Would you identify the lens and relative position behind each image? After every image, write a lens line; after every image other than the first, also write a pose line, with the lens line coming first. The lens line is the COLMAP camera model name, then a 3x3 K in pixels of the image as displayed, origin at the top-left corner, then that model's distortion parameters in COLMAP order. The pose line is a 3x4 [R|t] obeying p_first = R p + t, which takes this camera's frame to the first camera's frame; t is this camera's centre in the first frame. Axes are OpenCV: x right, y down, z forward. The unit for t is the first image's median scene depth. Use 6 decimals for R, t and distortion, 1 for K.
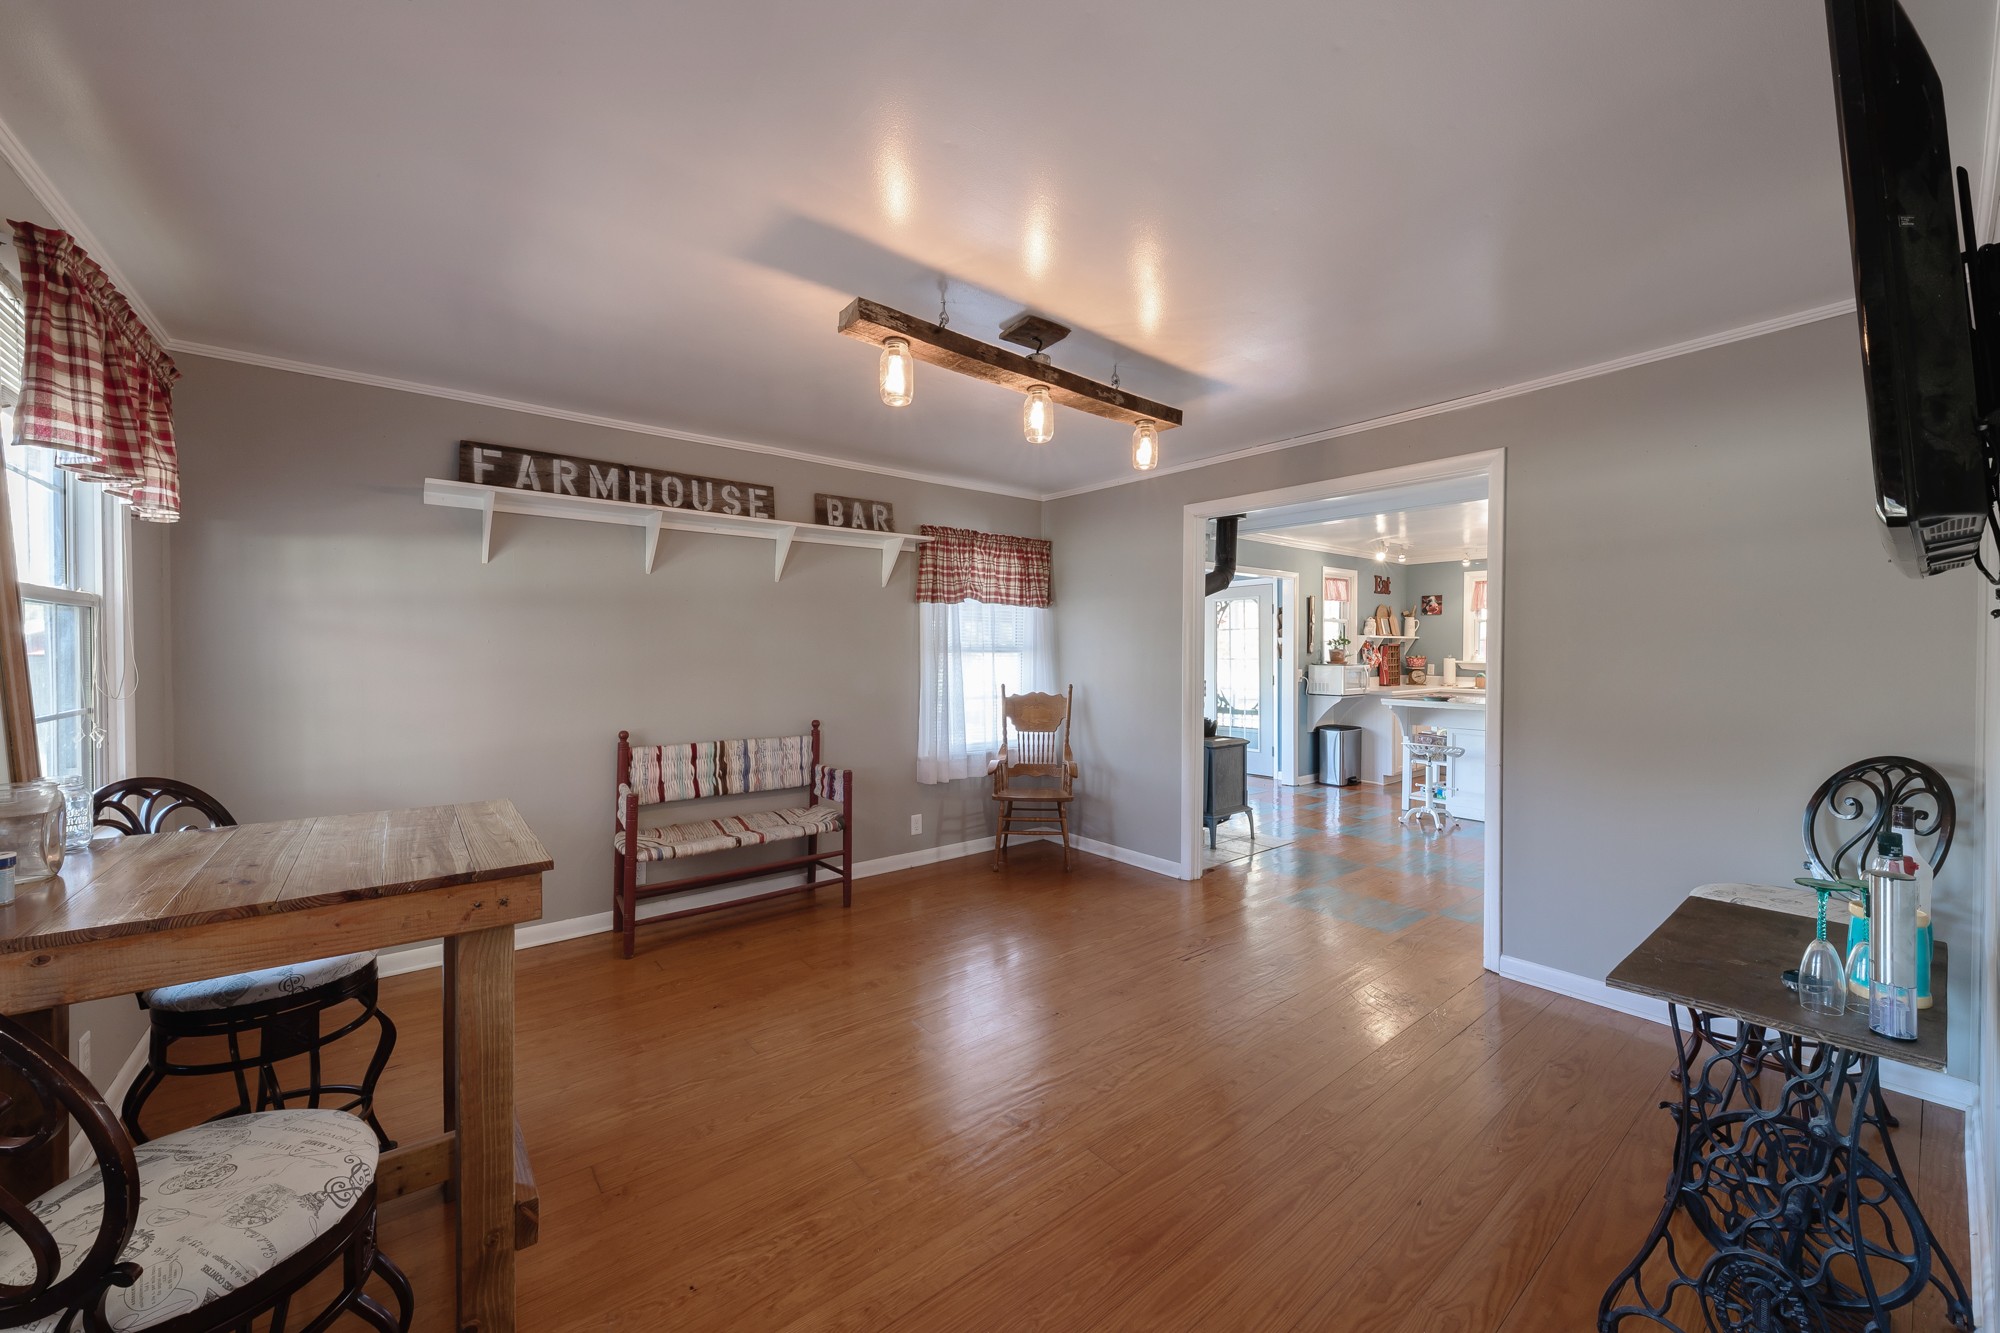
lens RADIAL K [[762.3, 0, 988.5], [0, 762.3, 658.3], [0, 0, 1]] dist [0.002262, 0.000052]
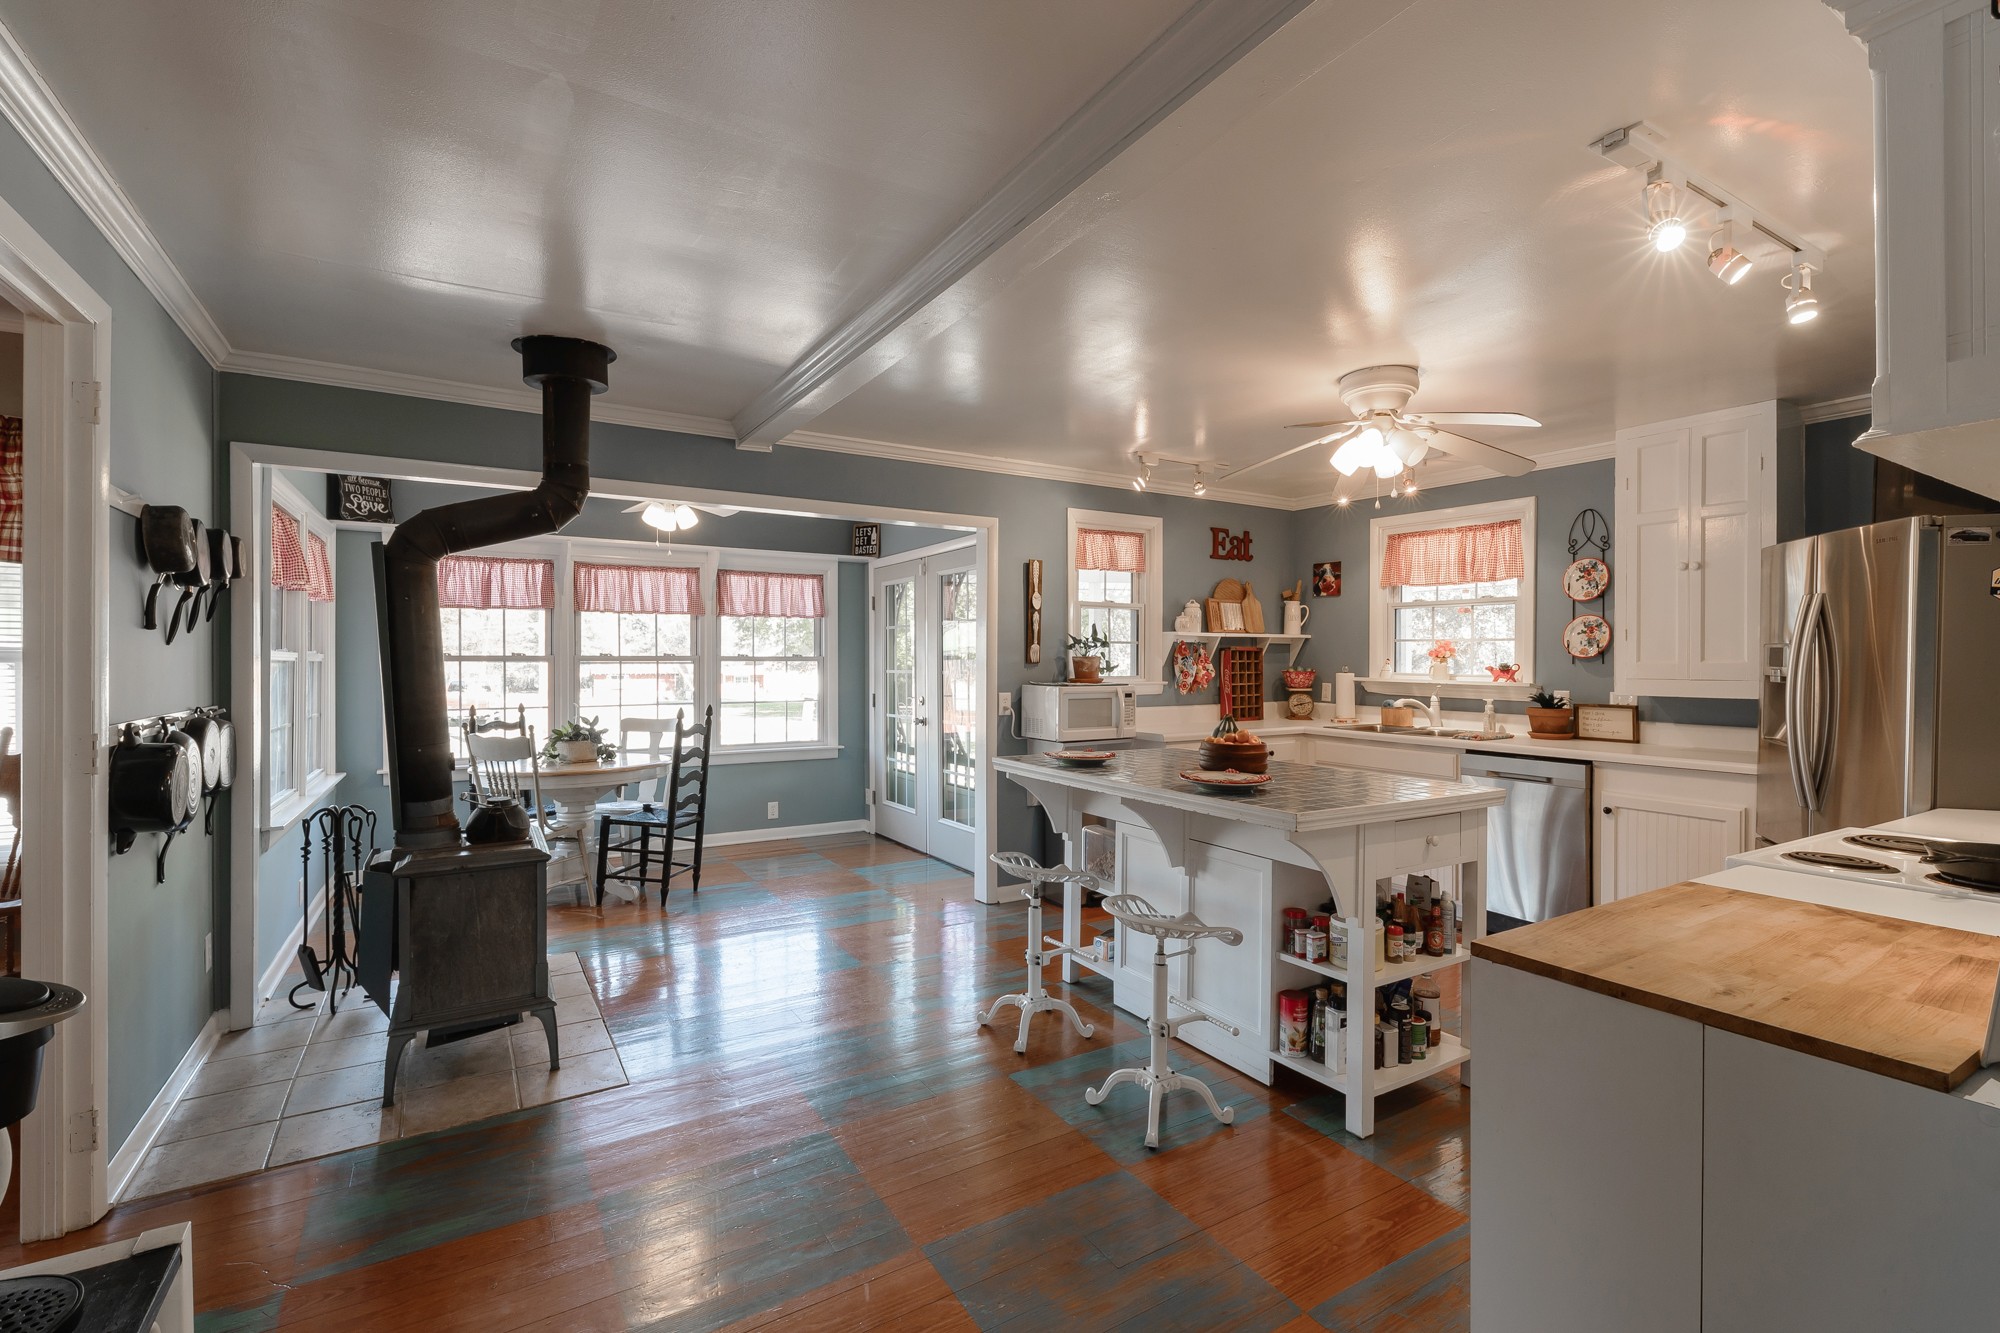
lens RADIAL K [[910.7, 0, 1004.2], [0, 910.7, 664.9], [0, 0, 1]] dist [0.002478, 0.000447]
pose [[0.994451, 0.003425, -0.105142, 0.452297], [-0.003521, 0.999994, -0.000730, -0.004745], [0.105139, 0.001096, 0.994457, 0.325023]]
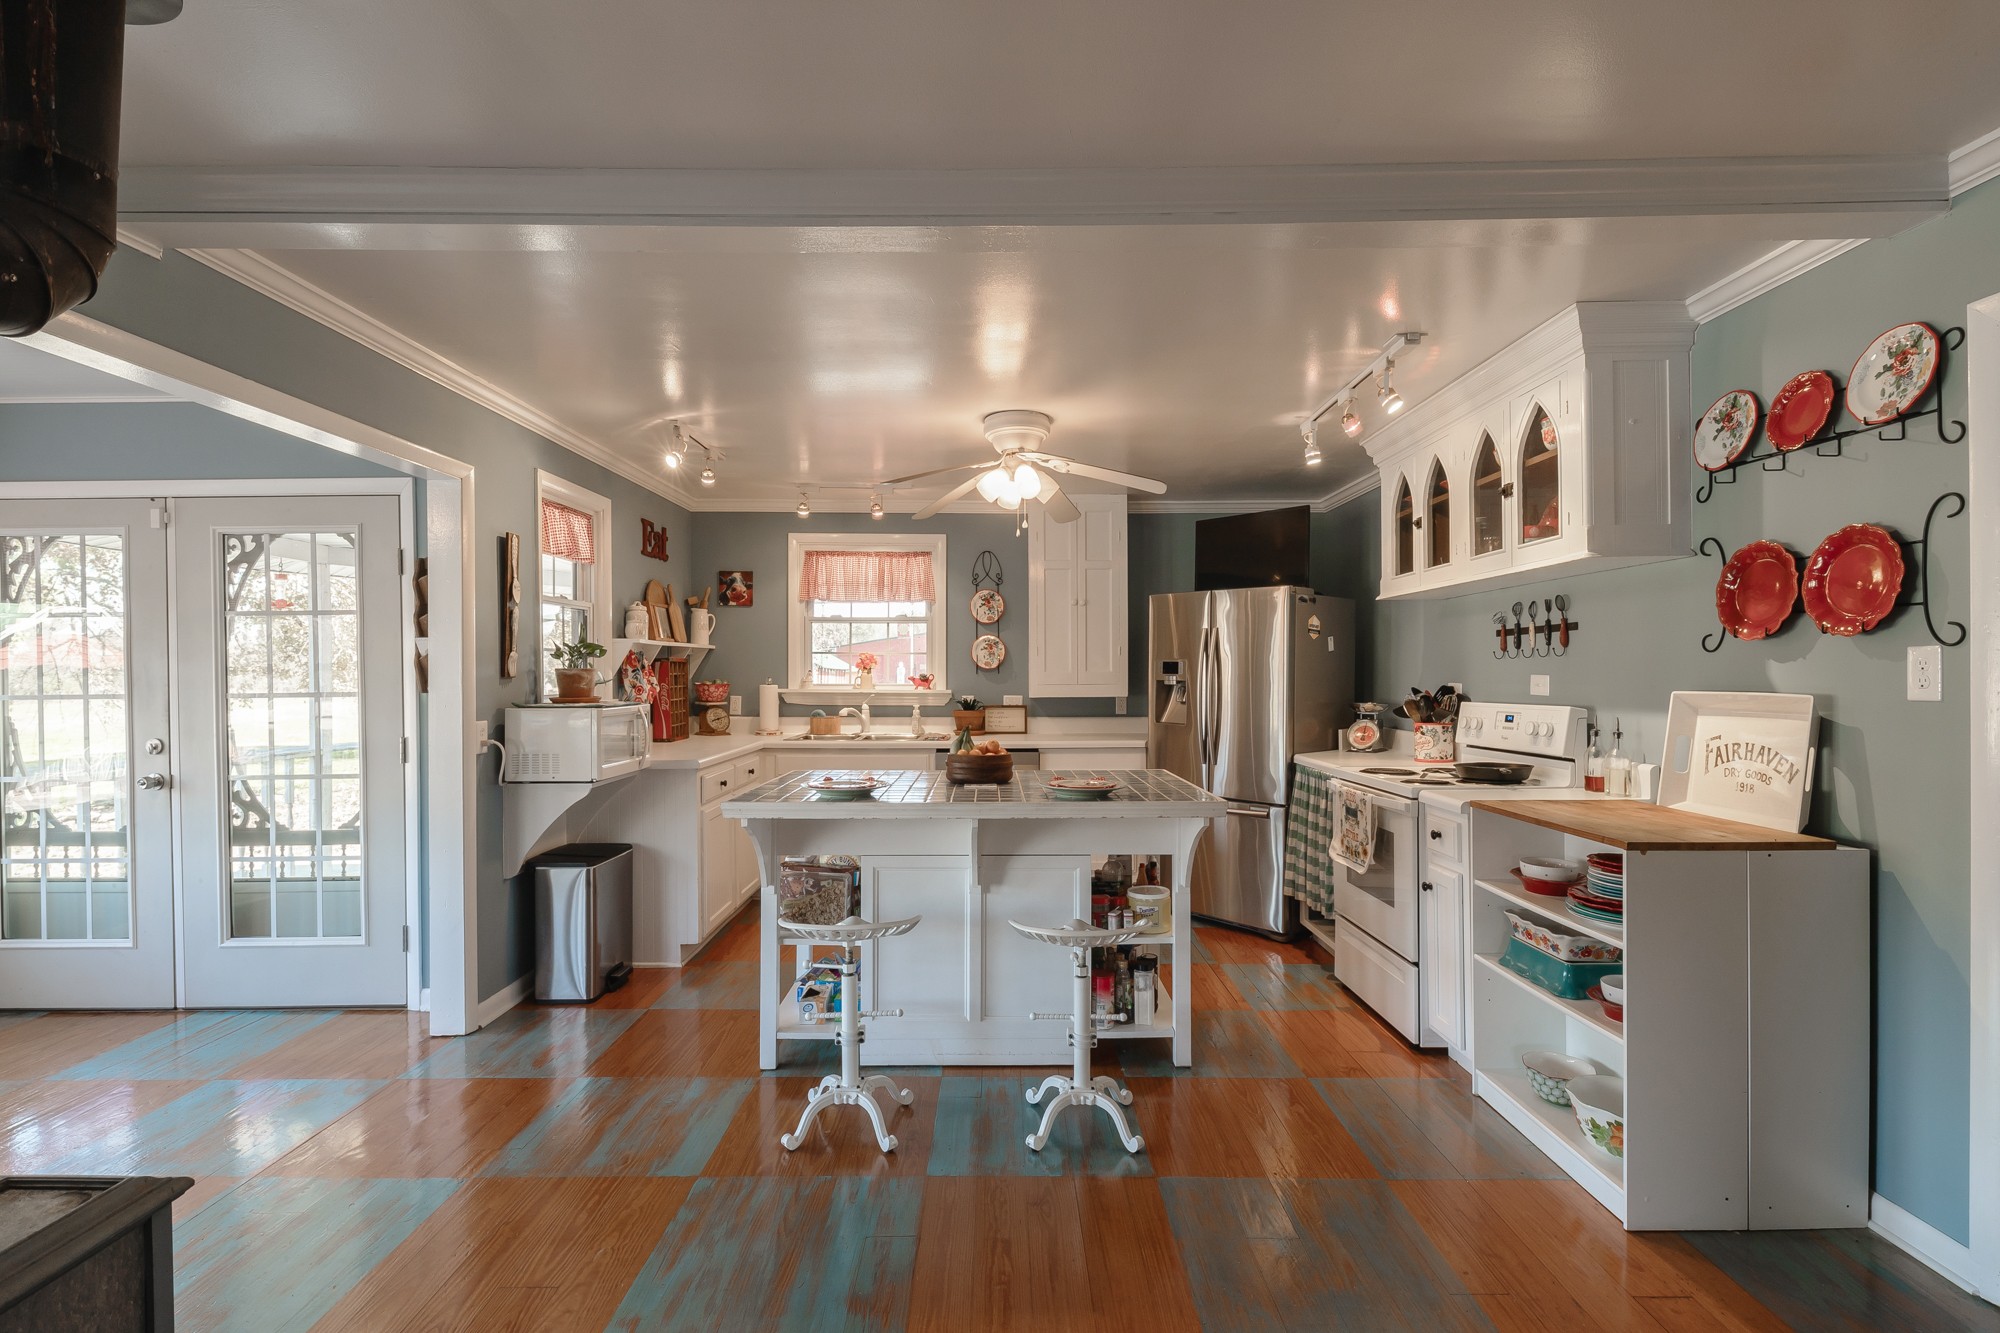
lens RADIAL K [[910.7, 0, 1030.2], [0, 910.7, 675.4], [0, 0, 1]] dist [0.002478, 0.000447]
pose [[0.593583, -0.005545, 0.804753, 0.193631], [0.008811, 0.999961, 0.000391, -0.005690], [-0.804724, 0.006859, 0.593609, 0.479988]]
